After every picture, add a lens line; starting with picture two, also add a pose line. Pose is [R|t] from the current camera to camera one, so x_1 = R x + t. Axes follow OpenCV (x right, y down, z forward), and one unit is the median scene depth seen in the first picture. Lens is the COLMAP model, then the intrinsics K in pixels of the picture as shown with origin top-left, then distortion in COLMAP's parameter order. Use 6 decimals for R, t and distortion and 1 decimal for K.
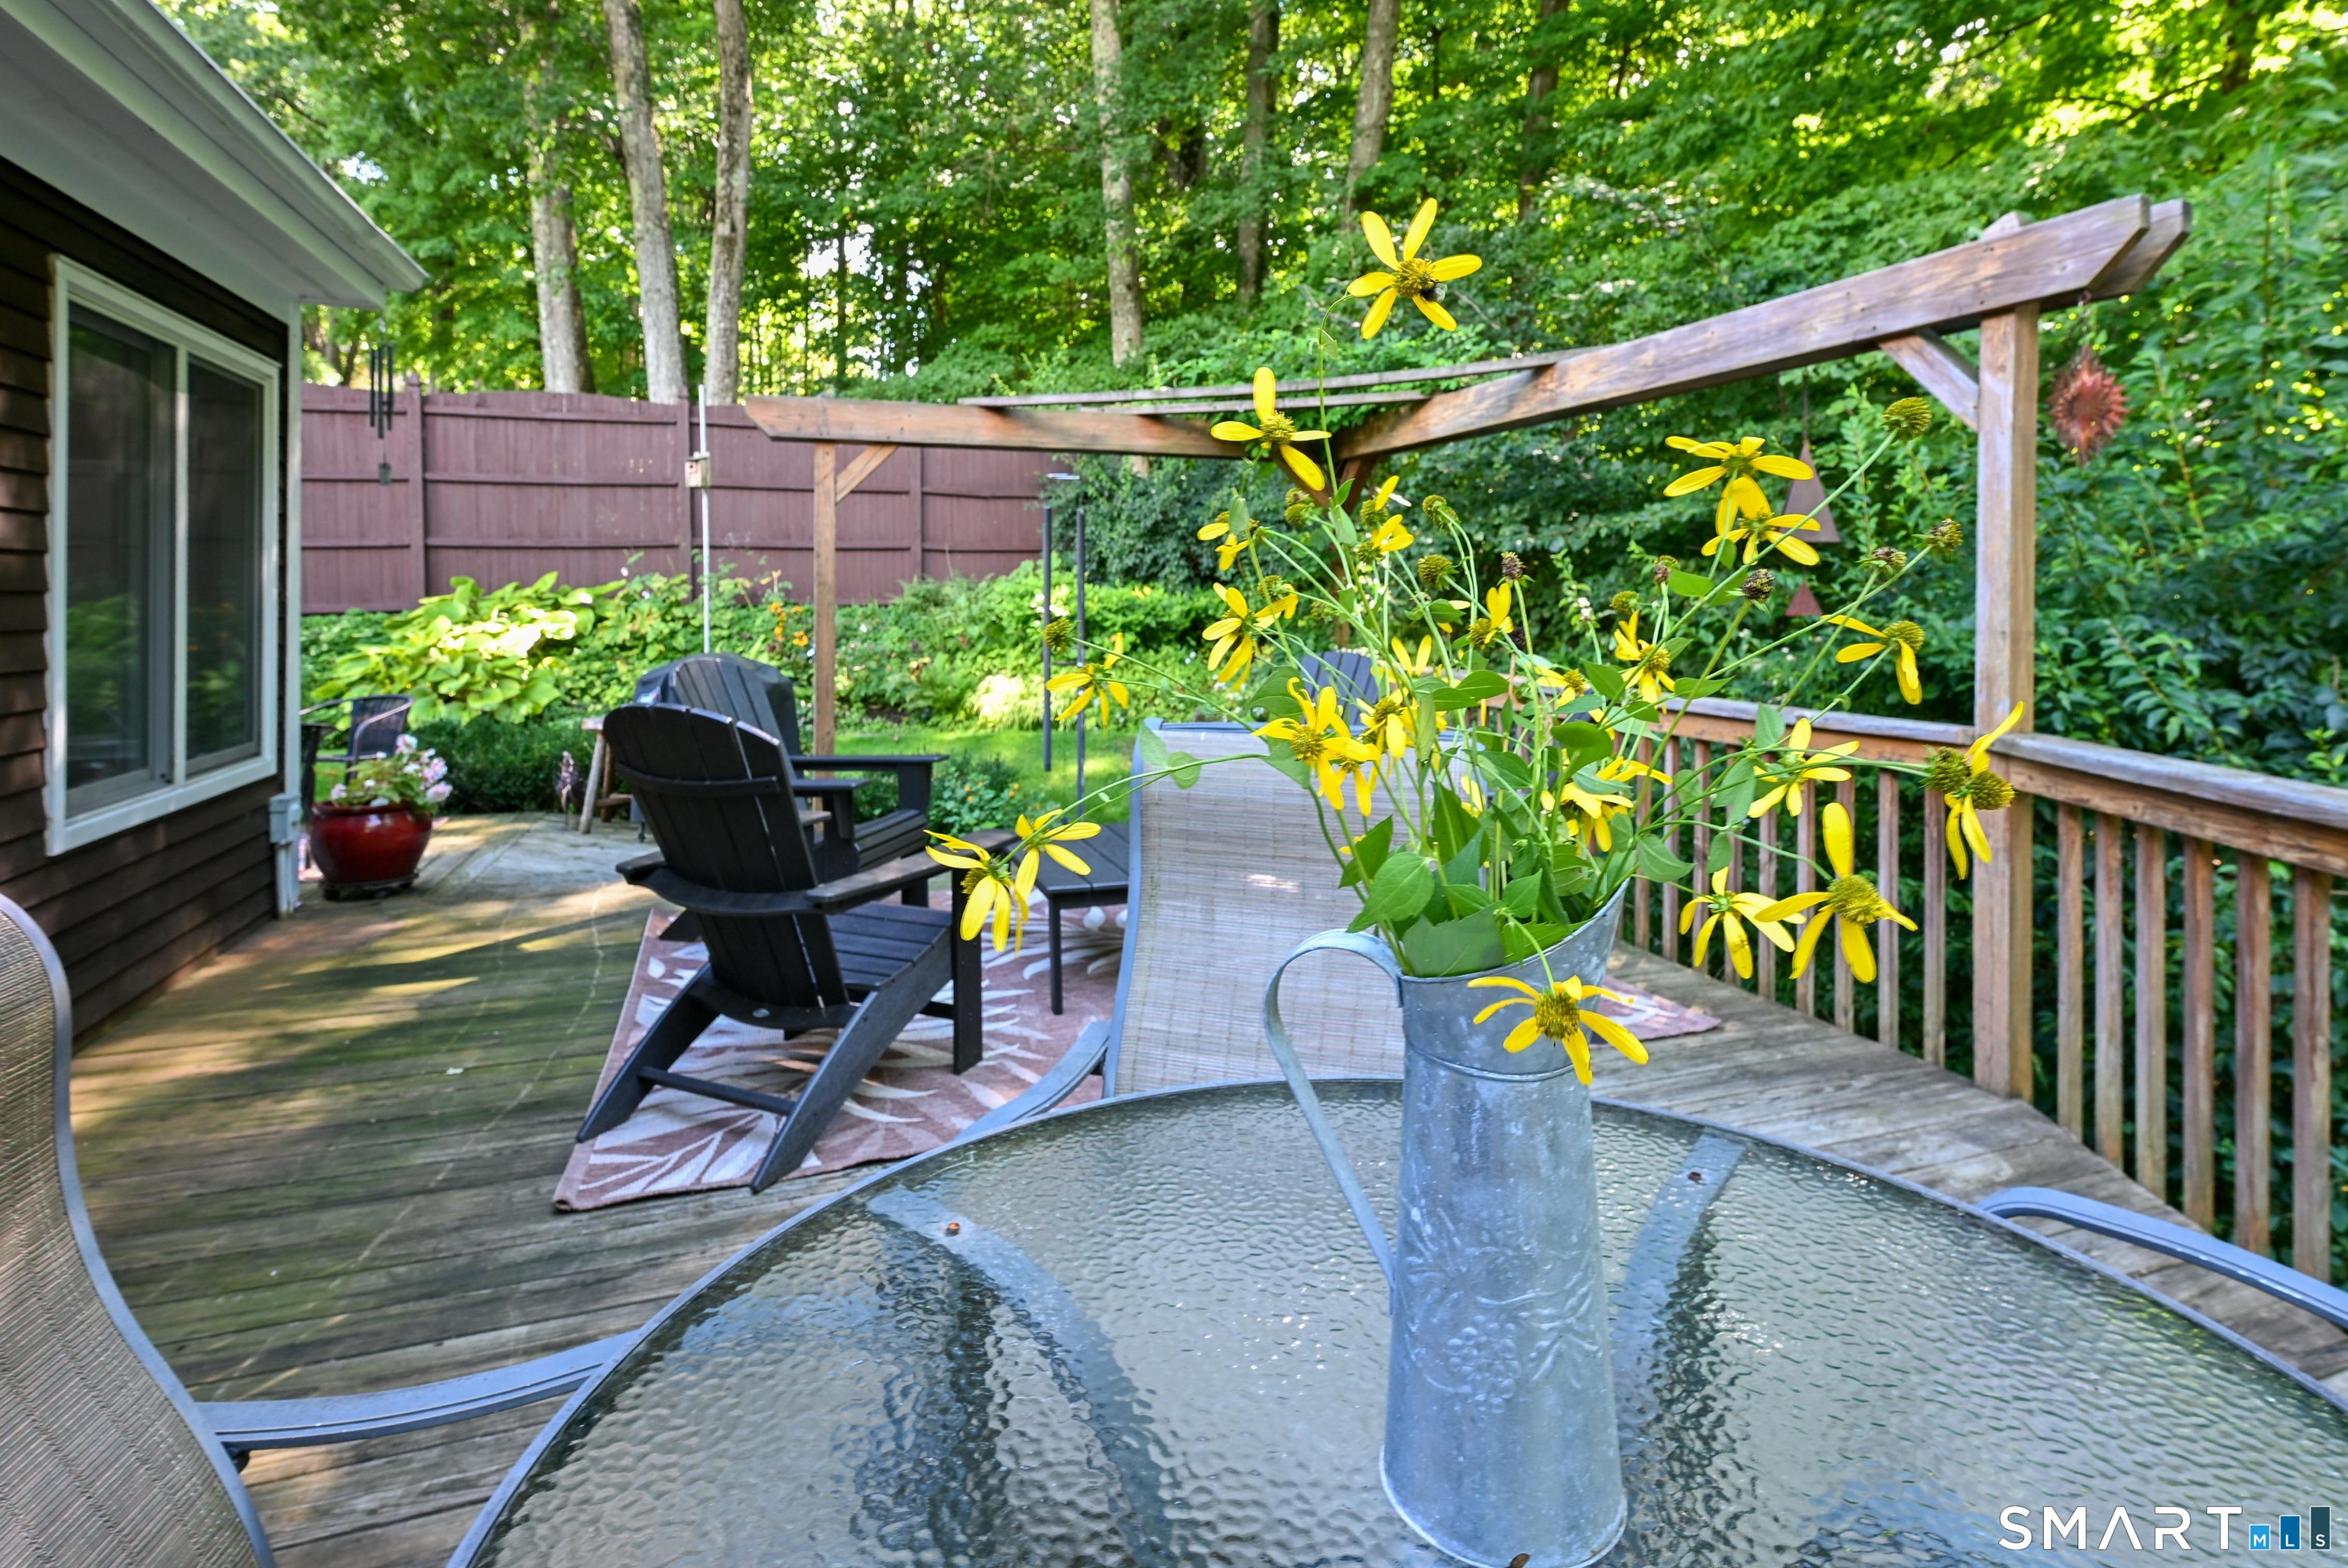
lens RADIAL K [[1163.9, 0, 1158.9], [0, 1163.9, 604.4], [0, 0, 1]] dist [-0.001212, -0.000308]
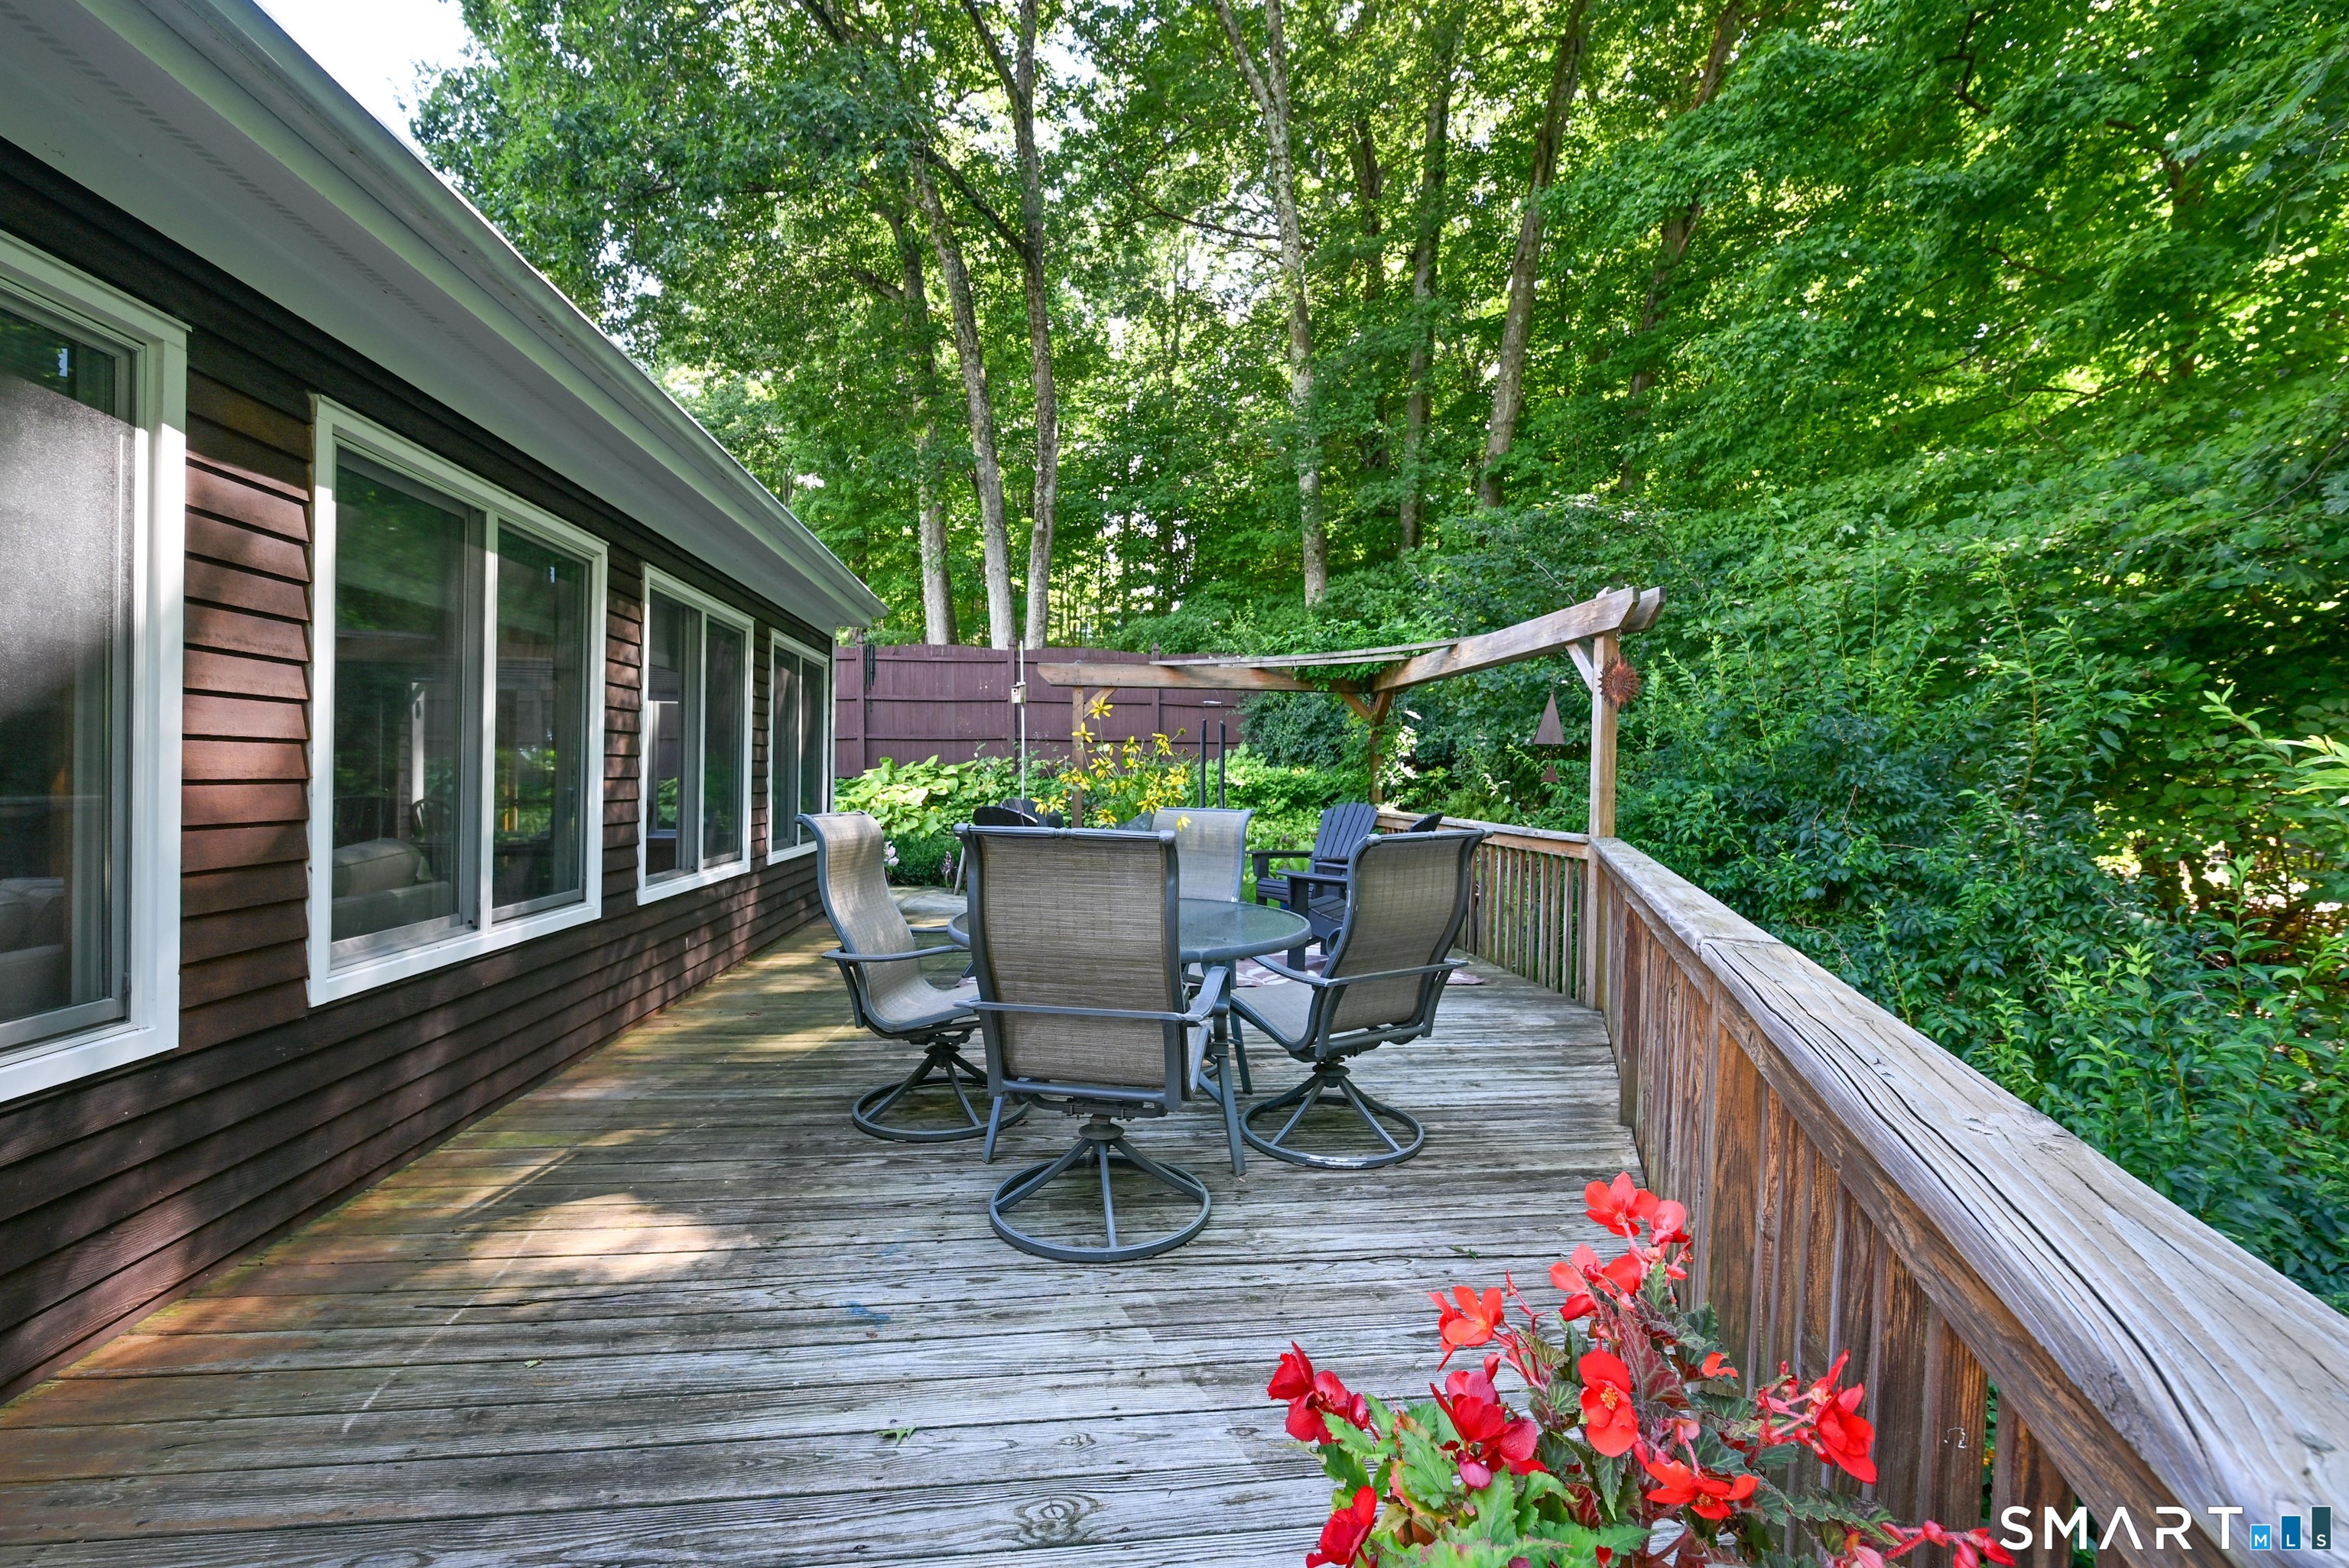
lens RADIAL K [[938.8, 0, 1175.1], [0, 938.8, 787.3], [0, 0, 1]] dist [0.000045, -0.000031]
pose [[0.976798, 0.014359, -0.213679, 0.094828], [-0.013538, 0.999894, 0.005304, 0.006164], [0.213732, -0.002288, 0.976890, -0.224673]]
